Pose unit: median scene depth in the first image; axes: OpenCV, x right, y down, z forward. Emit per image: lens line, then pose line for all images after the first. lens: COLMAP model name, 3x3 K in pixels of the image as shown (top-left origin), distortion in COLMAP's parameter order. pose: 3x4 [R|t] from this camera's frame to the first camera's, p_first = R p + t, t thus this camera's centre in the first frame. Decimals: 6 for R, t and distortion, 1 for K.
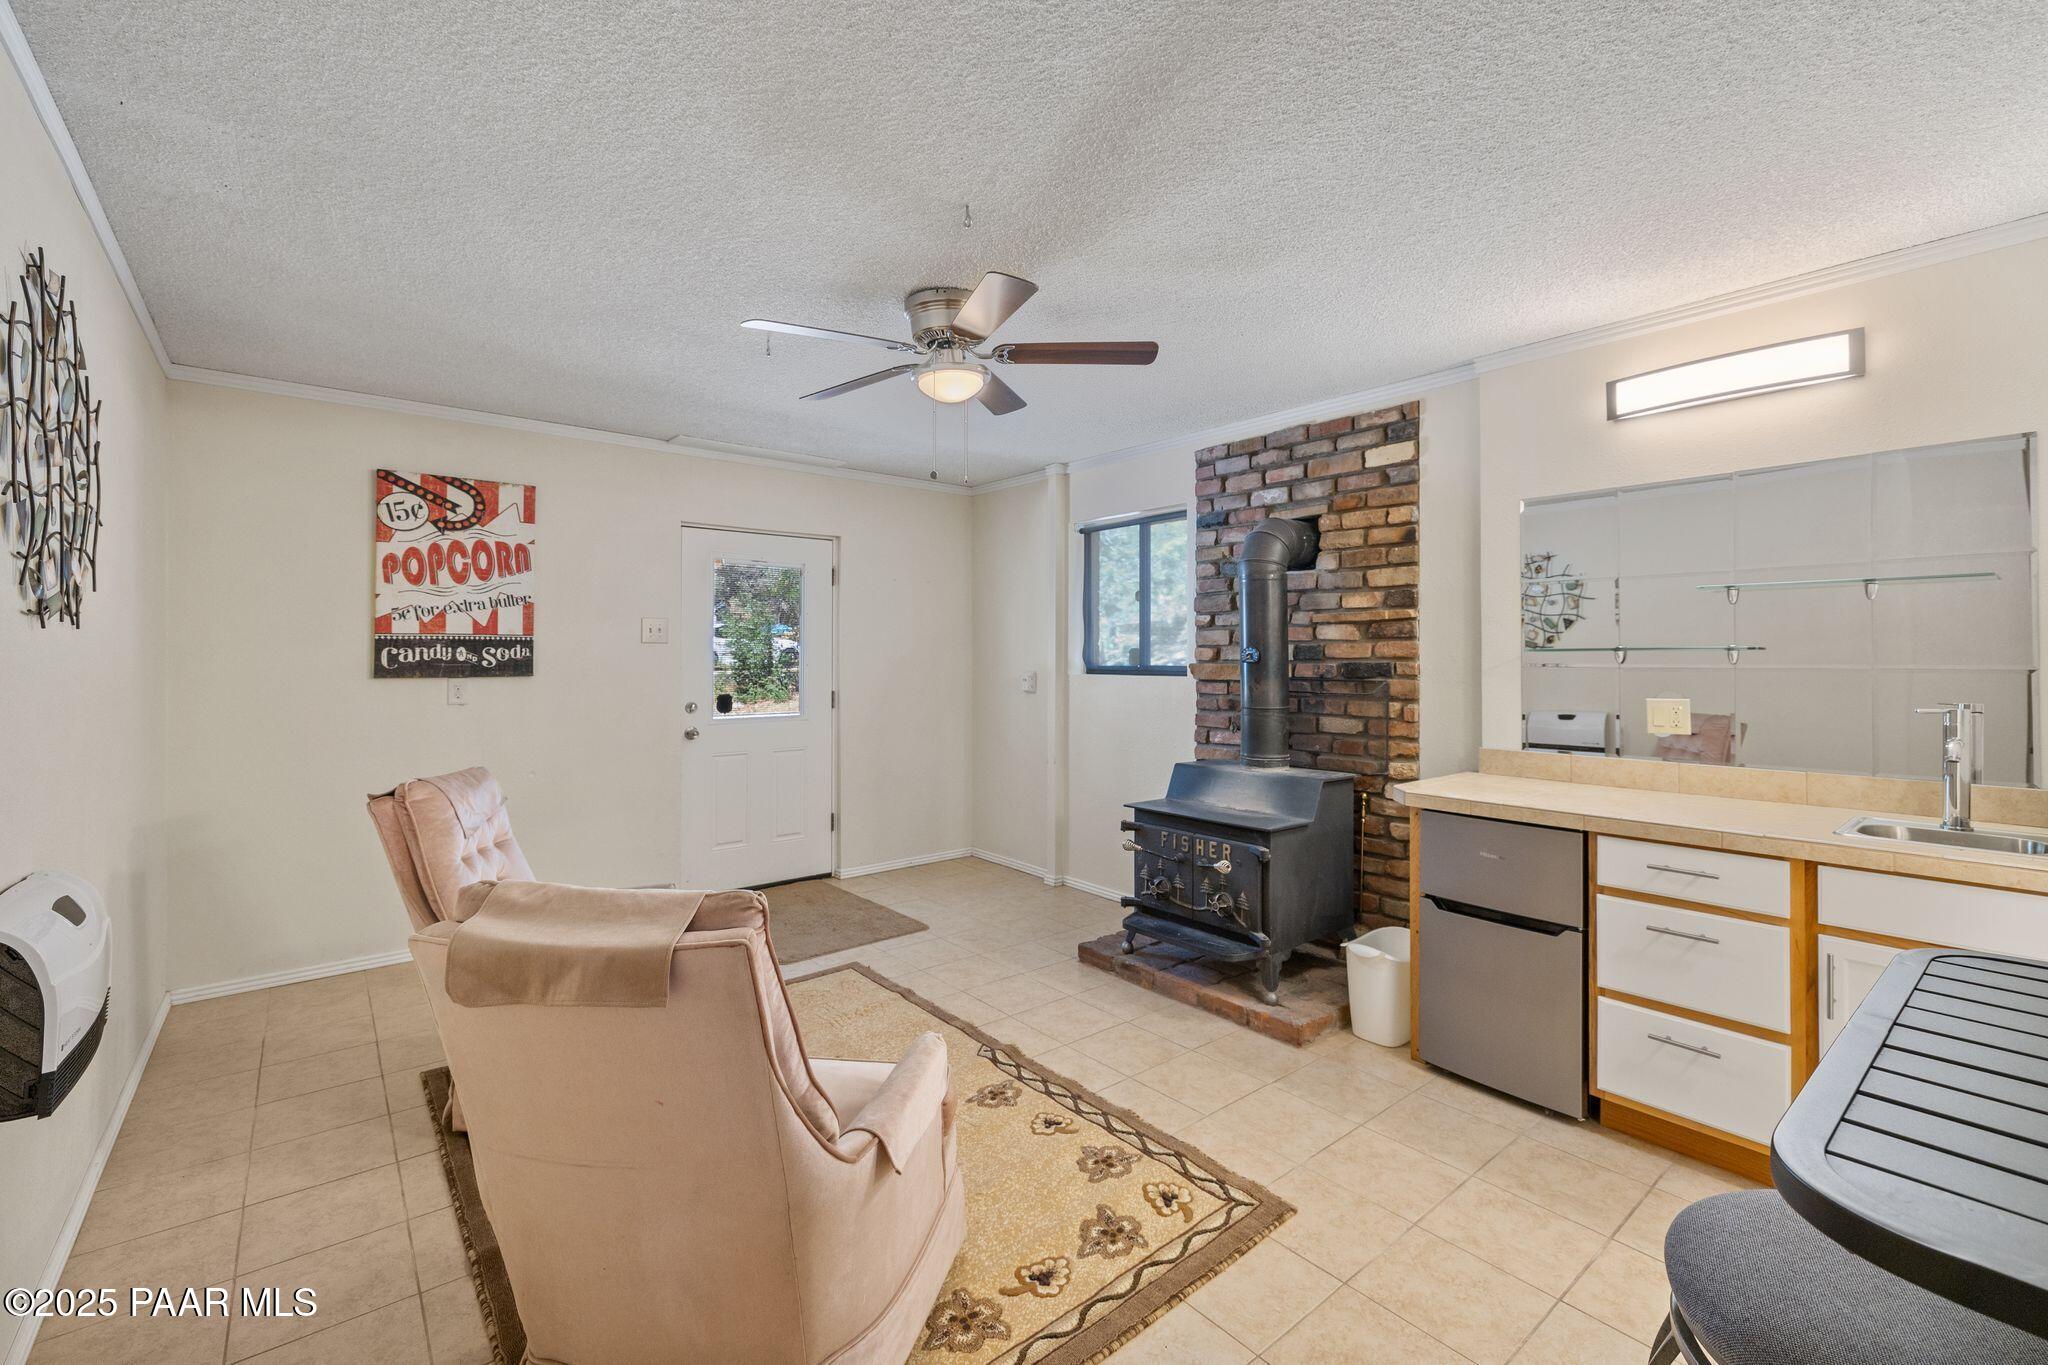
lens RADIAL K [[865.6, 0, 1025.8], [0, 865.6, 652.3], [0, 0, 1]] dist [0.001540, 0.000200]
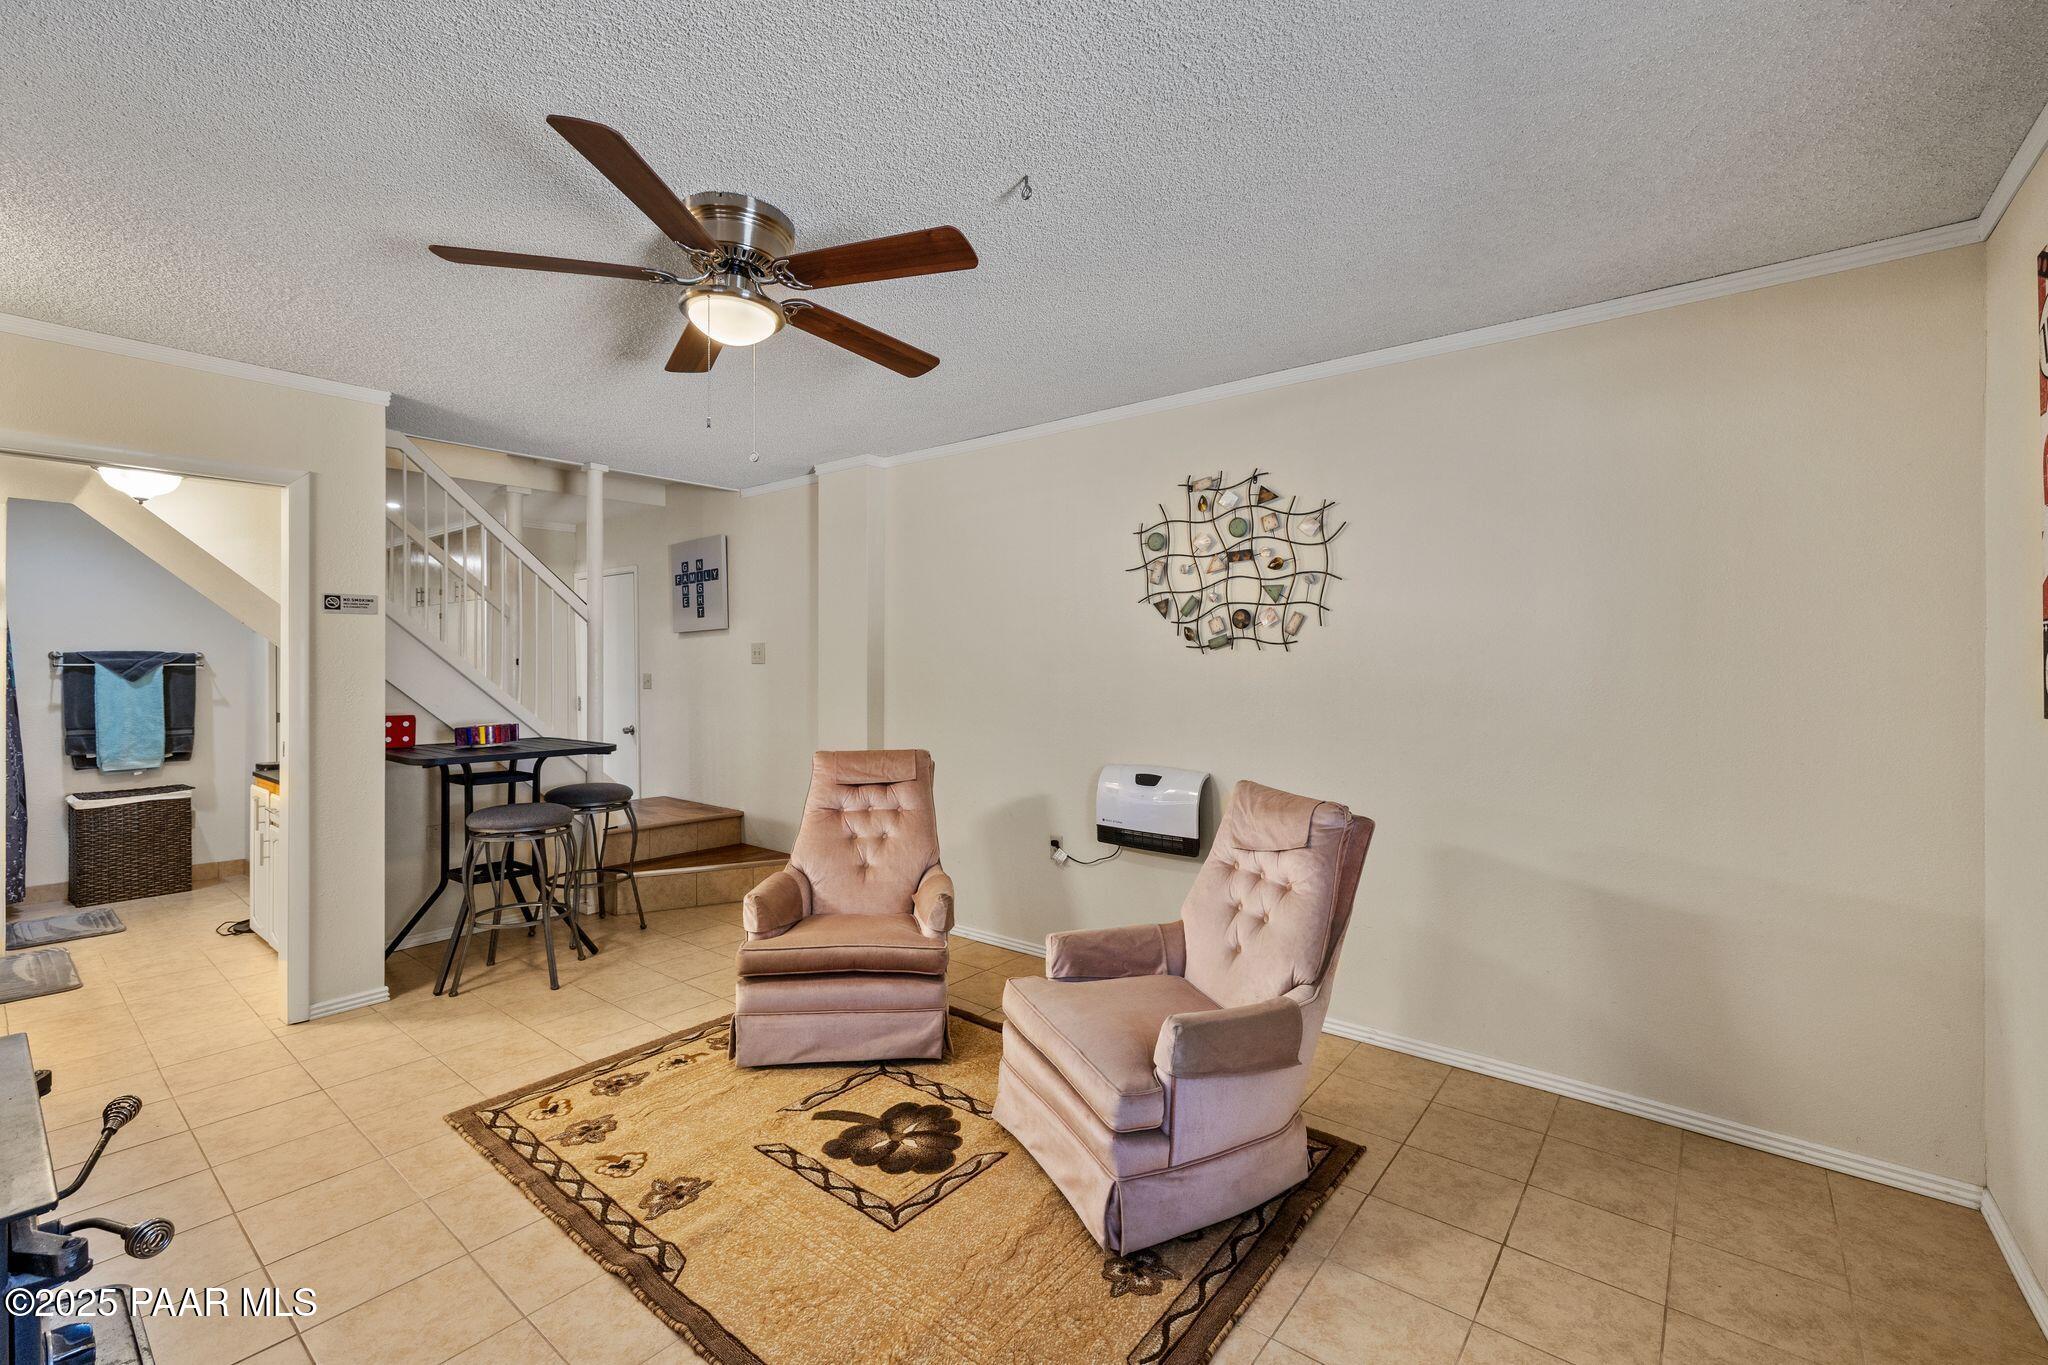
lens RADIAL K [[864.7, 0, 1017.6], [0, 864.7, 661.8], [0, 0, 1]] dist [0.002781, 0.000627]
pose [[-0.980051, -0.003690, -0.198710, -0.204119], [-0.001442, 0.999933, -0.011455, 0.008540], [0.198739, -0.010939, -0.979991, 2.026357]]
